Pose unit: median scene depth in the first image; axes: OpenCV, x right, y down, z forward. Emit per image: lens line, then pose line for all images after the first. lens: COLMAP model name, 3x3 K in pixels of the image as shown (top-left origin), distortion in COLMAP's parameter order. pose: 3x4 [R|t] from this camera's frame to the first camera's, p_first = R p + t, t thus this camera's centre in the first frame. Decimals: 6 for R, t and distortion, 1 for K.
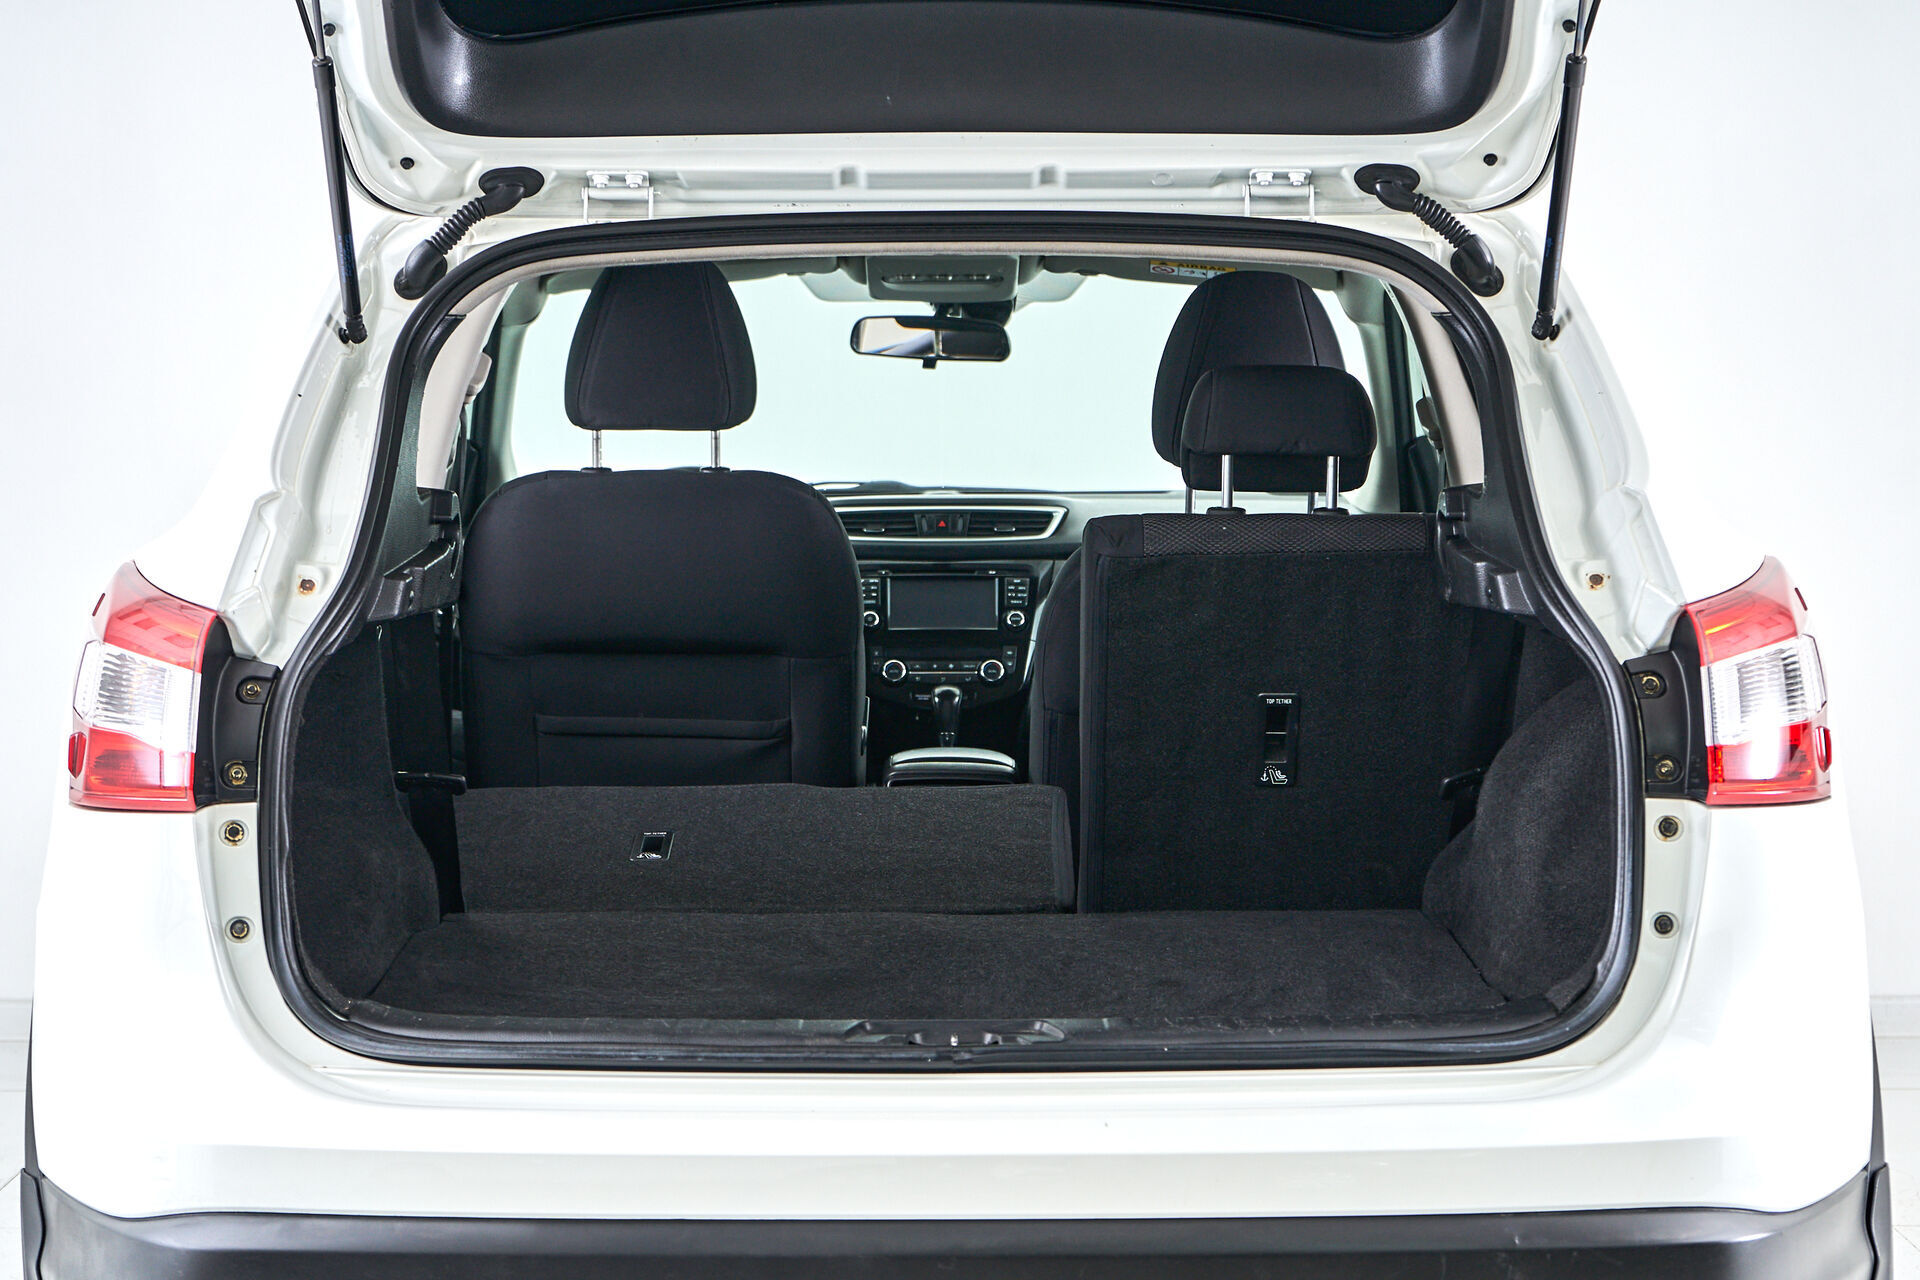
lens RADIAL K [[3888.2, 0, 960.0], [0, 3888.2, 640.0], [0, 0, 1]] dist [-0.023177, 0.295356]
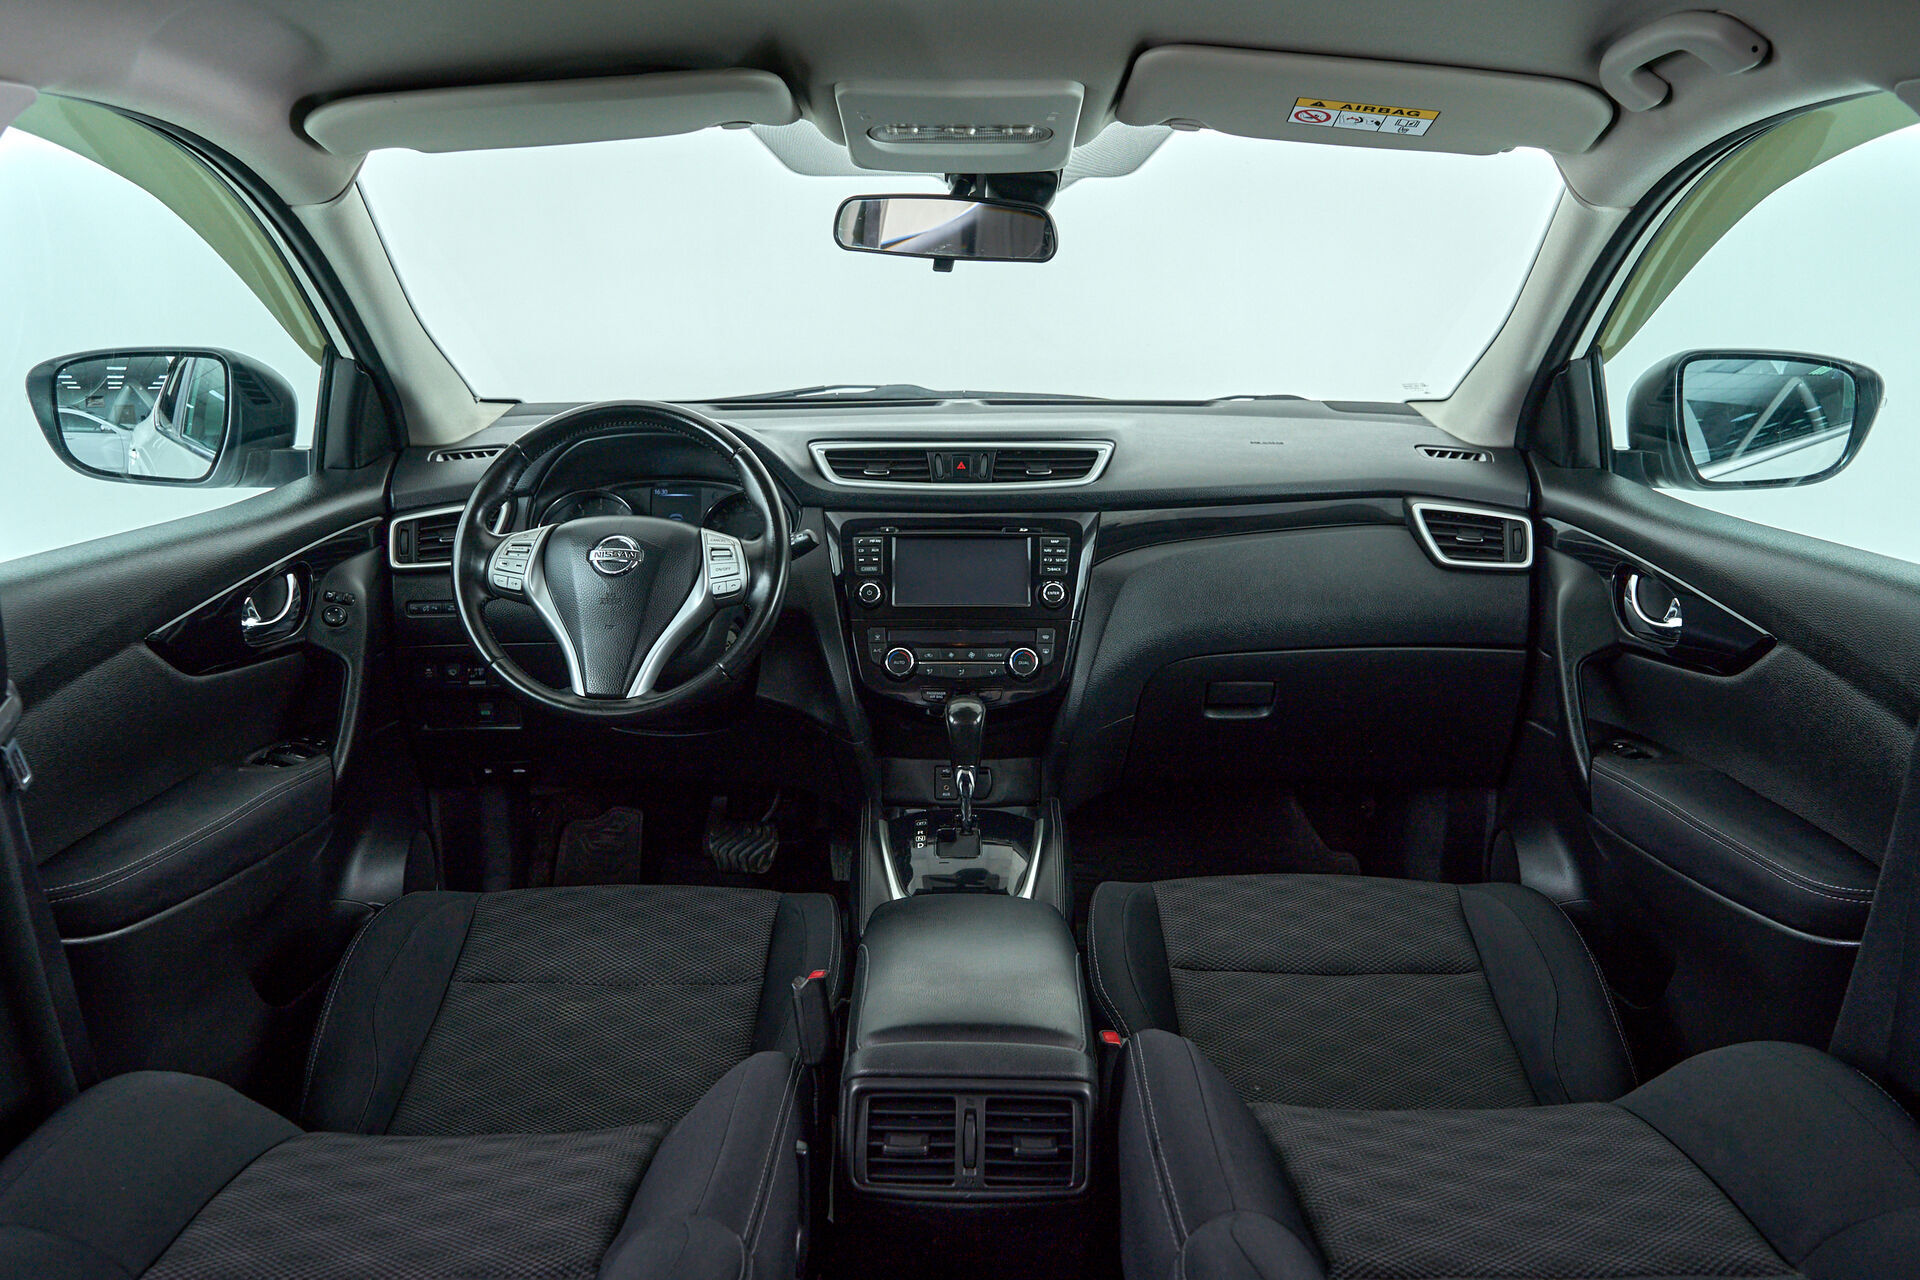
lens RADIAL K [[1549.3, 0, 960.0], [0, 1549.3, 640.0], [0, 0, 1]] dist [0.009032, 0.006534]
pose [[0.999947, 0.004673, -0.009206, -0.001759], [-0.002870, 0.982375, 0.186899, -0.055272], [0.009917, -0.186862, 0.982336, 0.691434]]
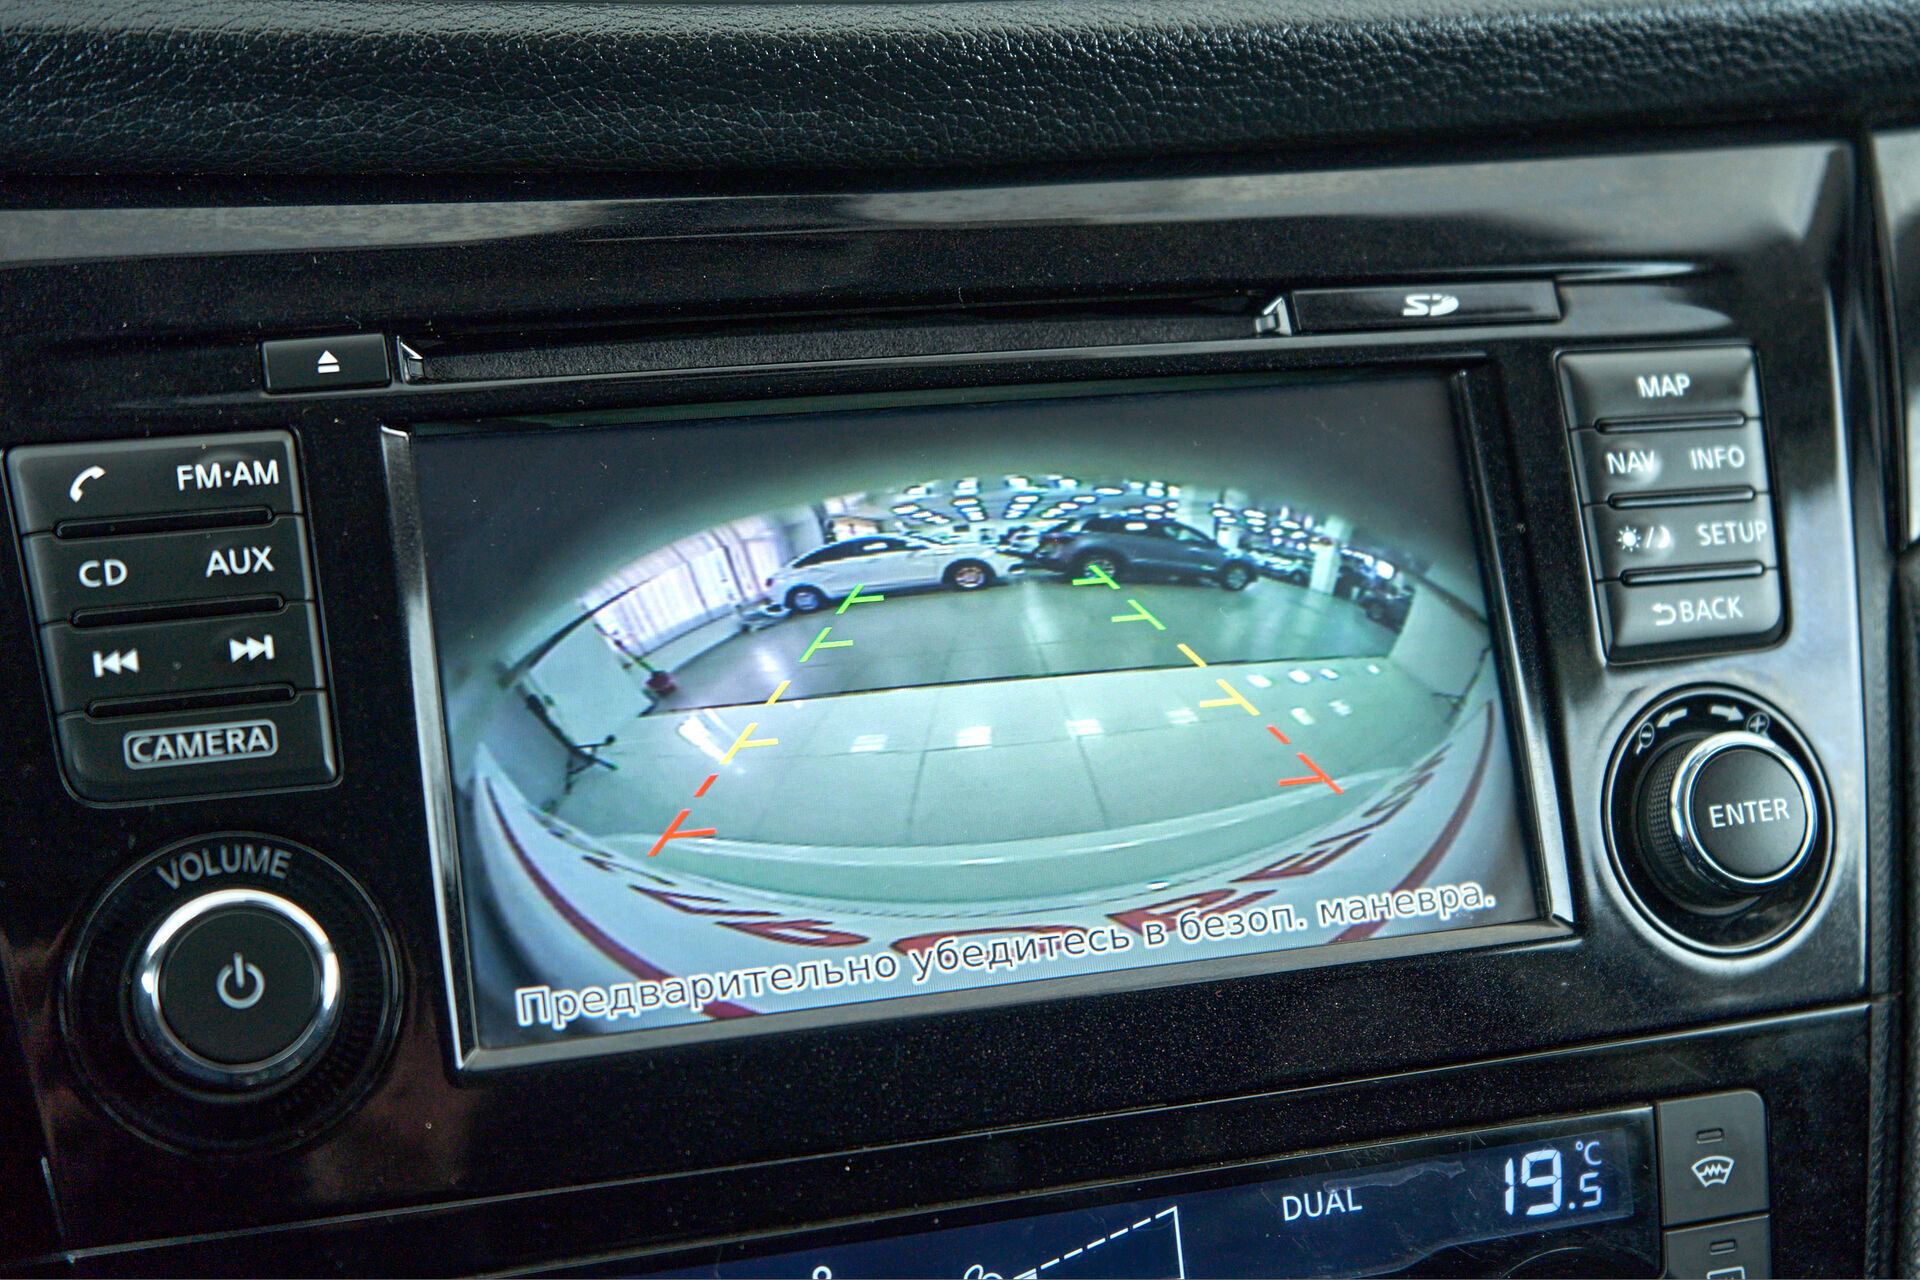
lens RADIAL K [[3079.3, 0, 1004.7], [0, 3079.3, 633.3], [0, 0, 1]] dist [0.059986, 0.104596]
pose [[0.946078, -0.076584, 0.314756, -0.028071], [-0.011916, 0.962767, 0.270070, -0.030976], [-0.323720, -0.259258, 0.909940, 0.940357]]
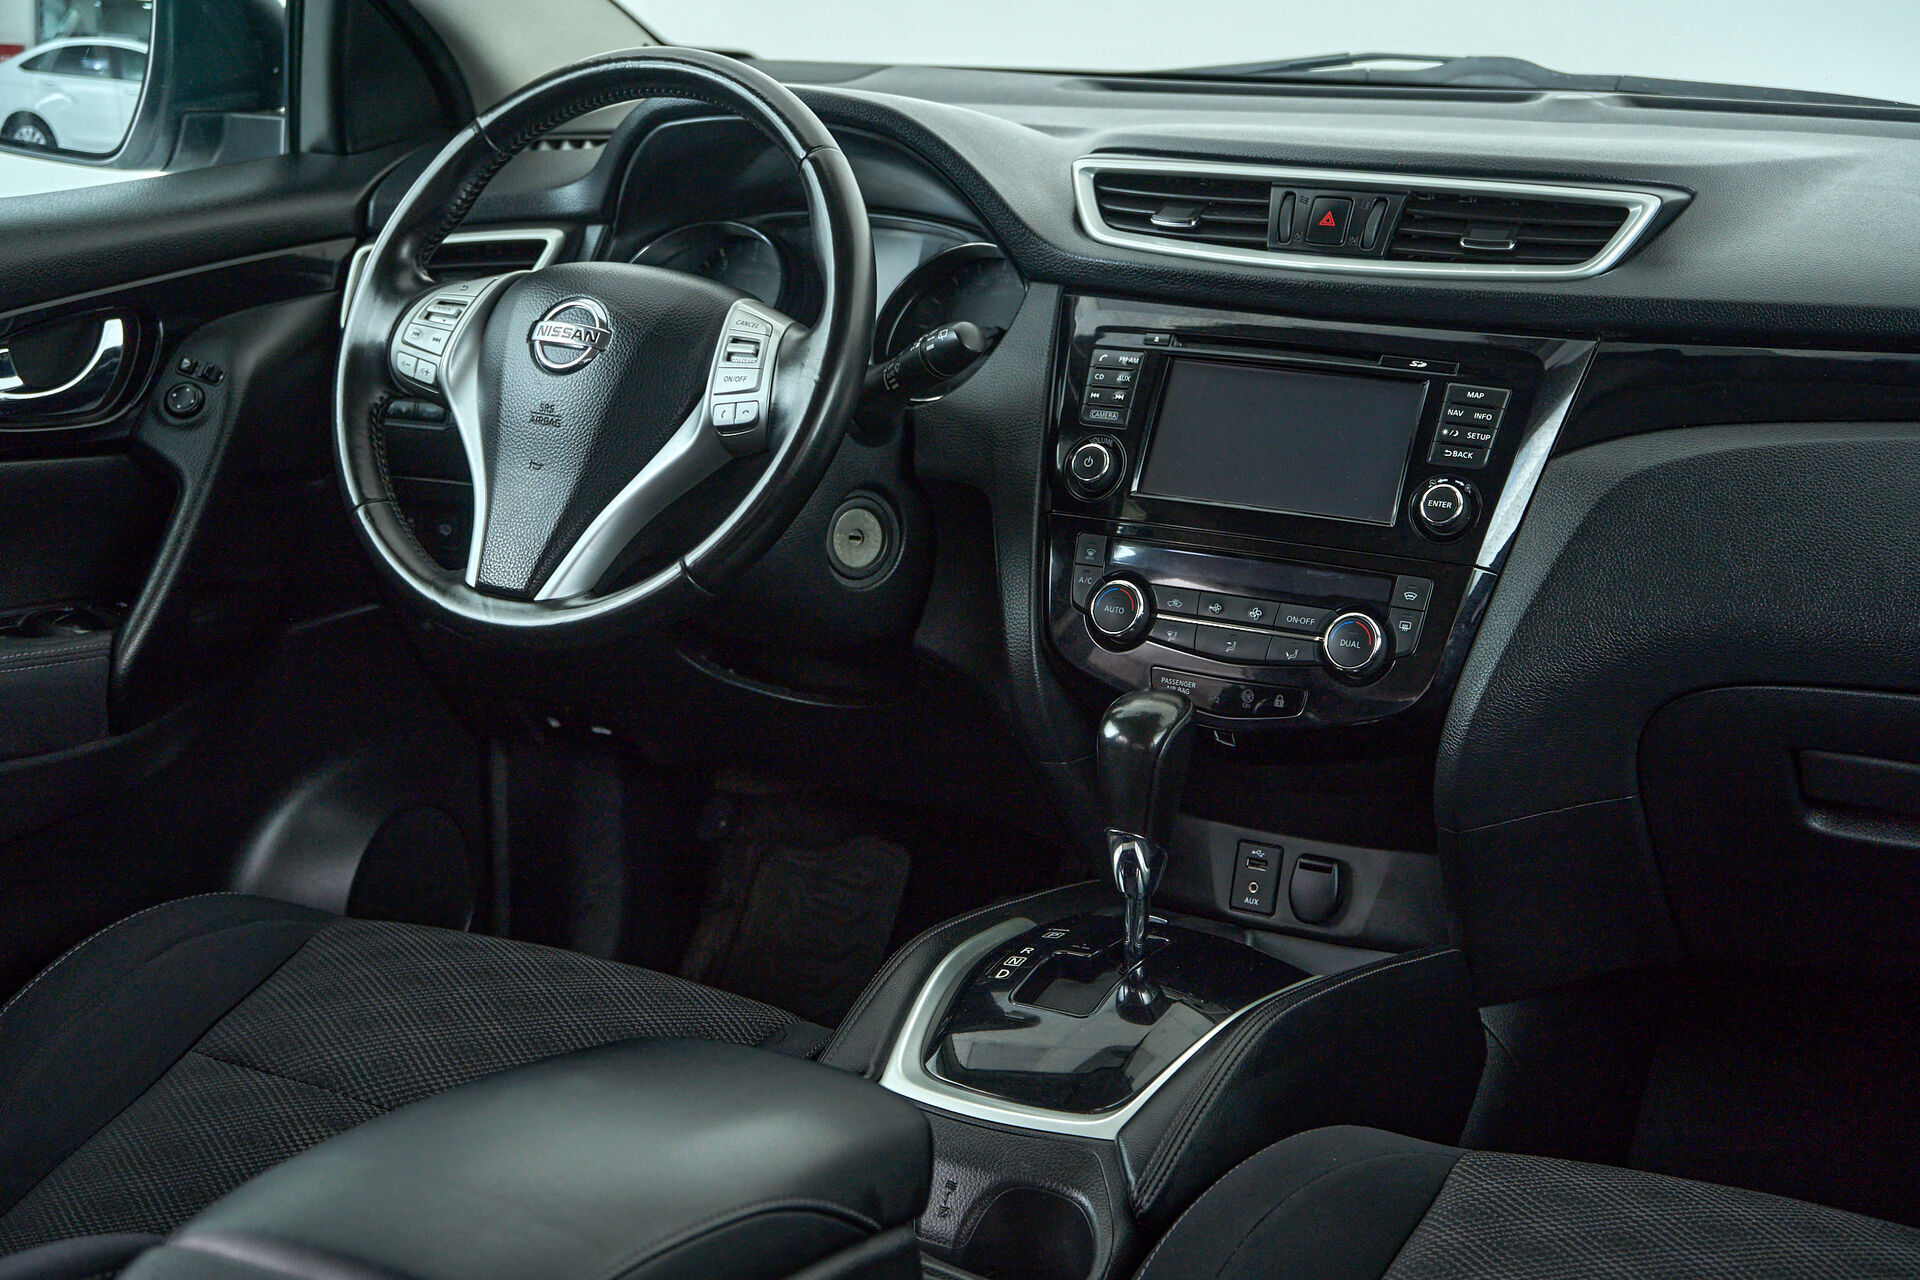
lens RADIAL K [[3132.5, 0, 960.0], [0, 3132.5, 640.0], [0, 0, 1]] dist [0.023910, -0.015374]
pose [[0.861240, 0.135243, -0.489873, 0.122805], [-0.033771, 0.977039, 0.210366, -0.054000], [0.507076, -0.164631, 0.846032, 0.727545]]
